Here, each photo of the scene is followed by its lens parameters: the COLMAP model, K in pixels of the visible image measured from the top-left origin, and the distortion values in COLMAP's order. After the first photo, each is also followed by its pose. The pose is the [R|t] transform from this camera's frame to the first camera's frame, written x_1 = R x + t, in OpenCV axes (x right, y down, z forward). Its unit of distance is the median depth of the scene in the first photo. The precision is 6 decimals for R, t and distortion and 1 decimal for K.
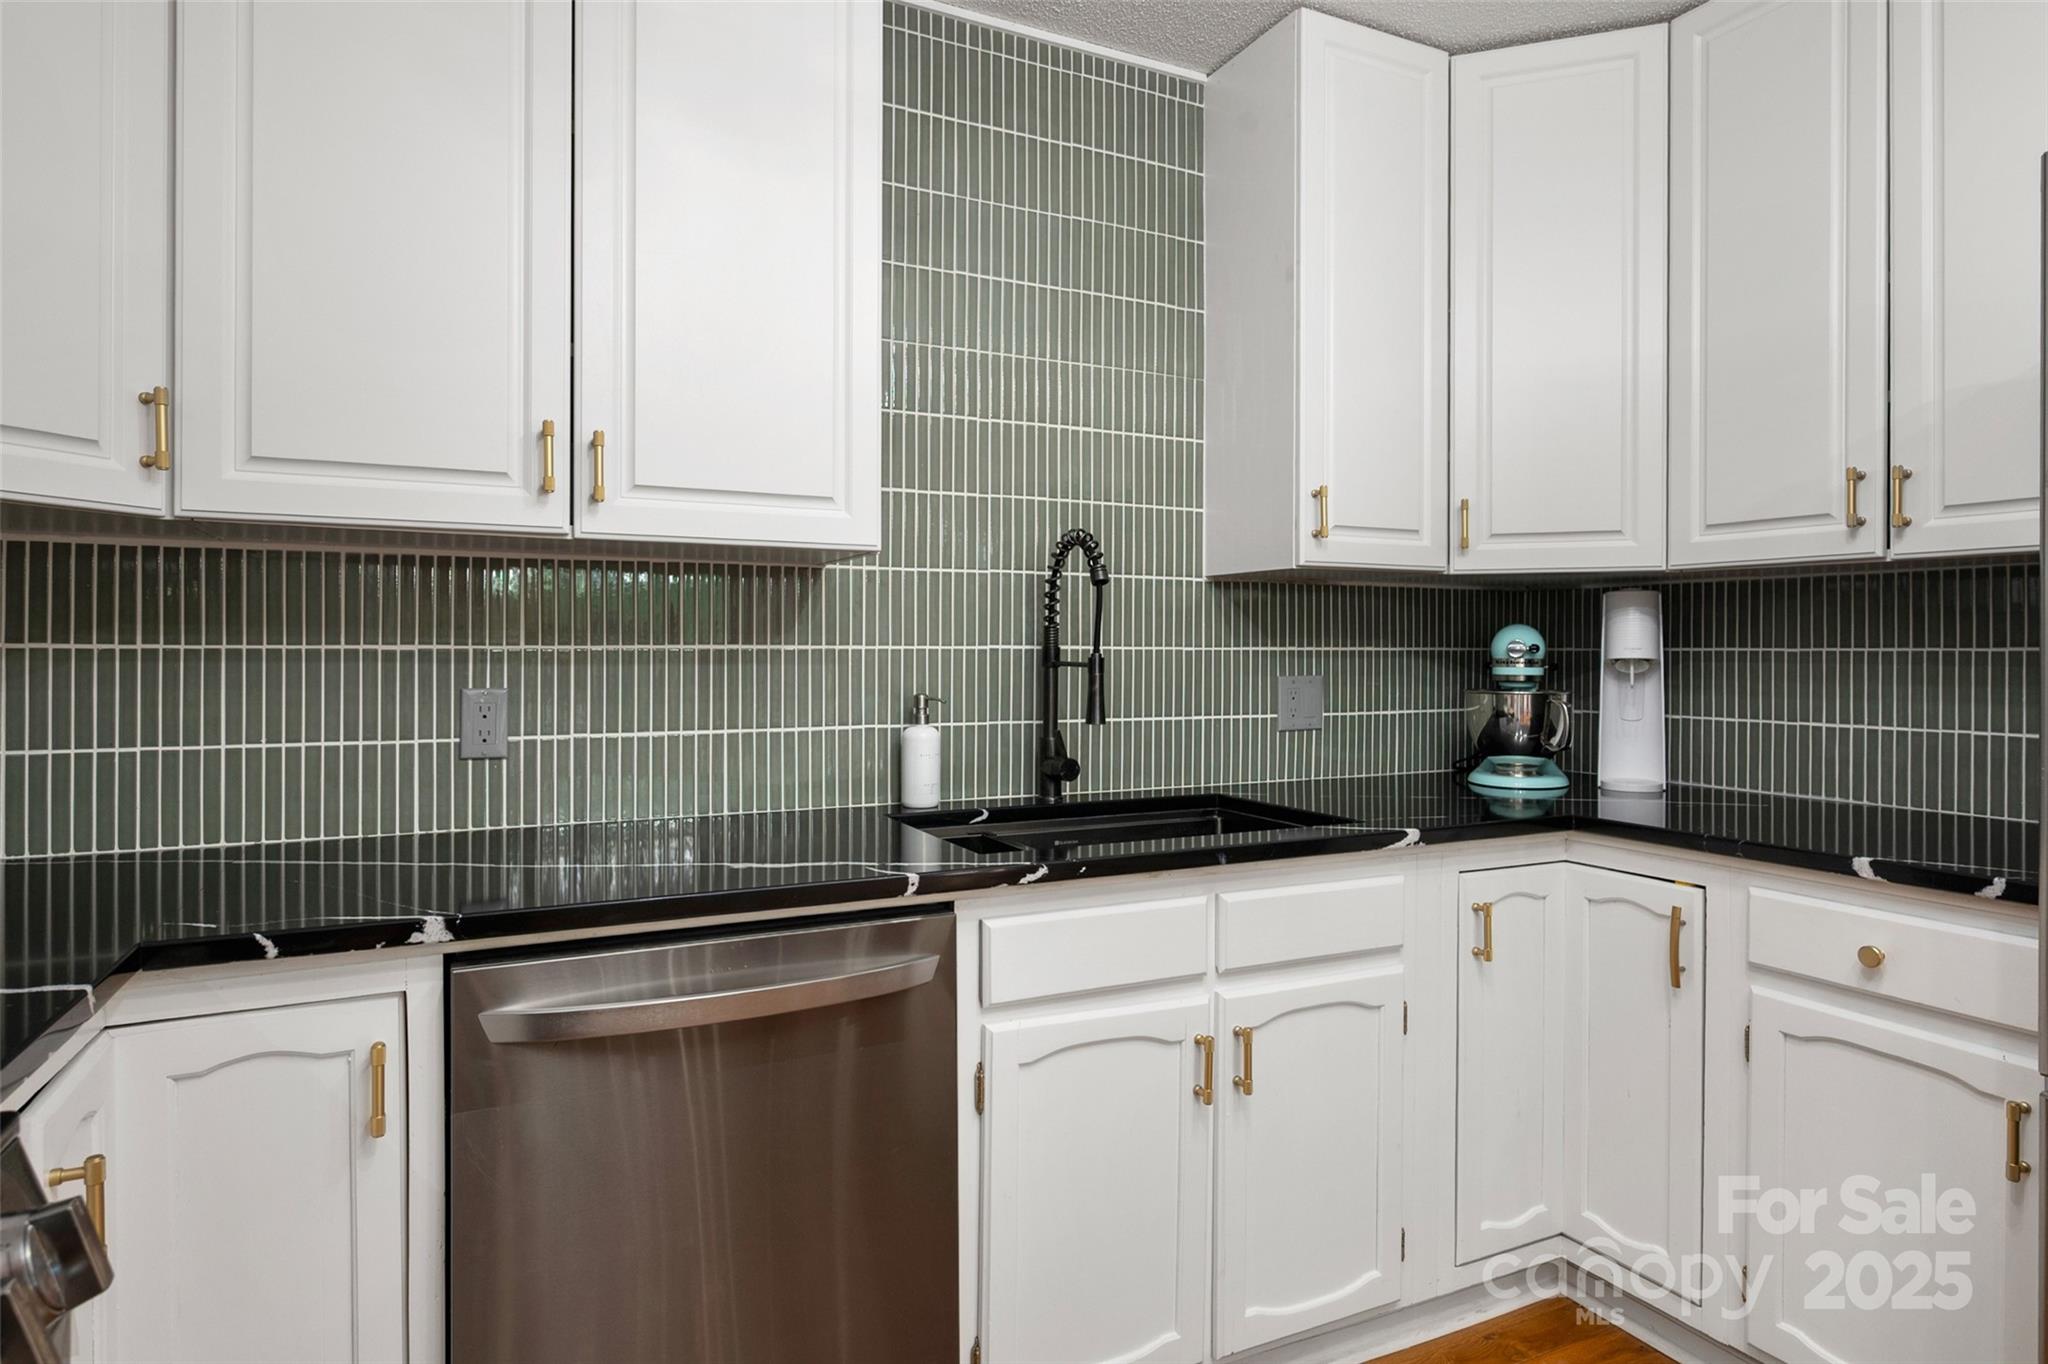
lens RADIAL K [[1134.7, 0, 1022.6], [0, 1134.7, 645.3], [0, 0, 1]] dist [0.002459, 0.000200]
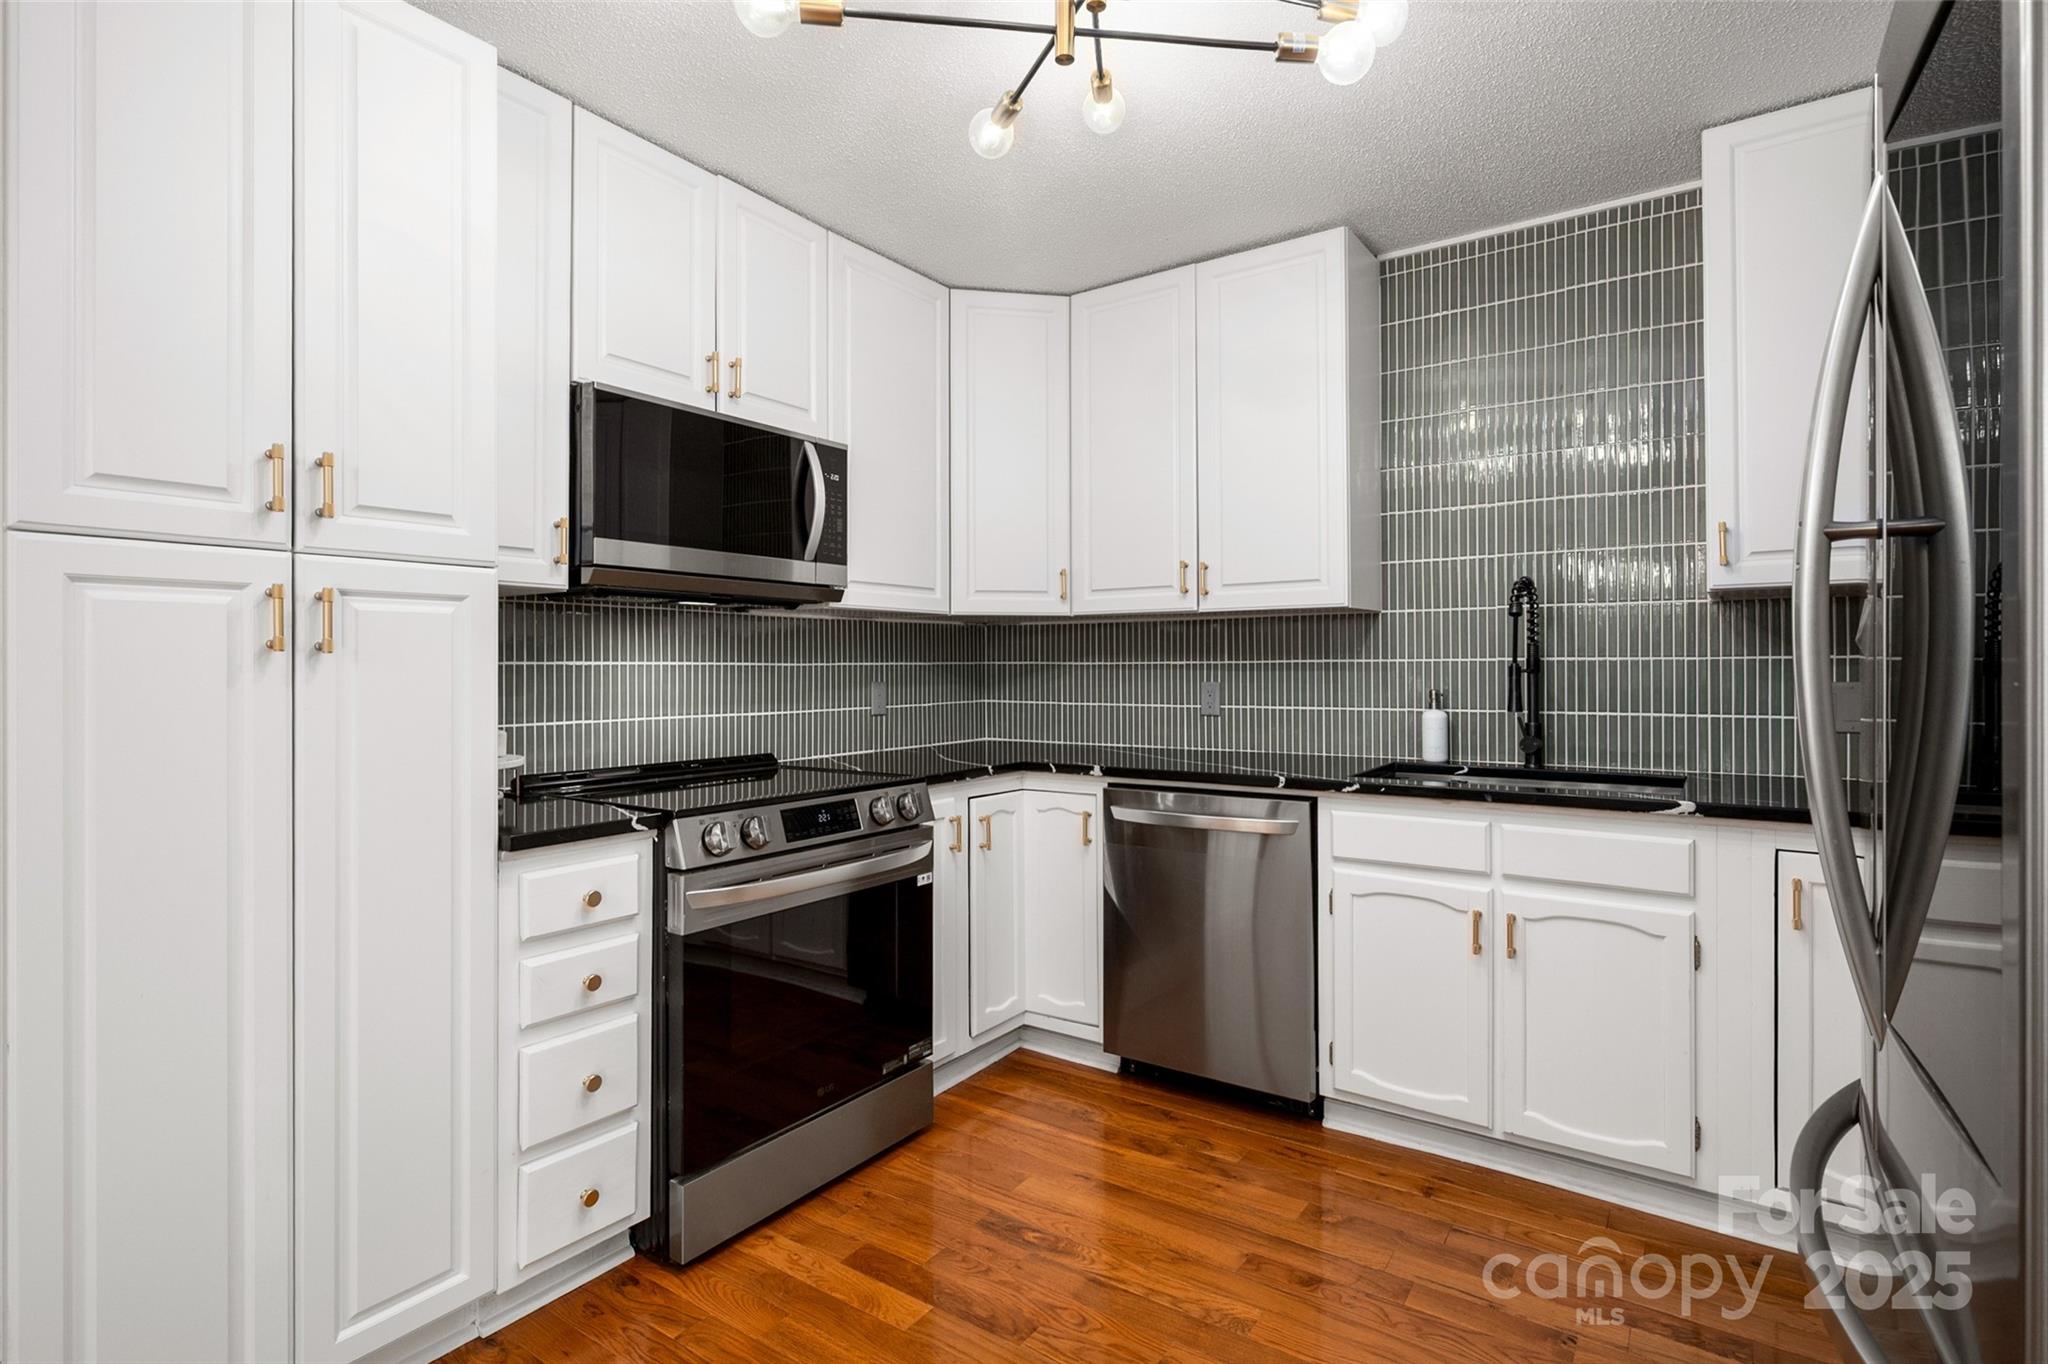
lens RADIAL K [[995.1, 0, 1042.1], [0, 995.1, 655.5], [0, 0, 1]] dist [-0.000574, -0.000765]
pose [[0.494704, -0.011235, -0.868989, 1.039182], [0.013136, 0.999899, -0.005449, -0.005262], [0.868962, -0.008720, 0.494802, -0.185044]]
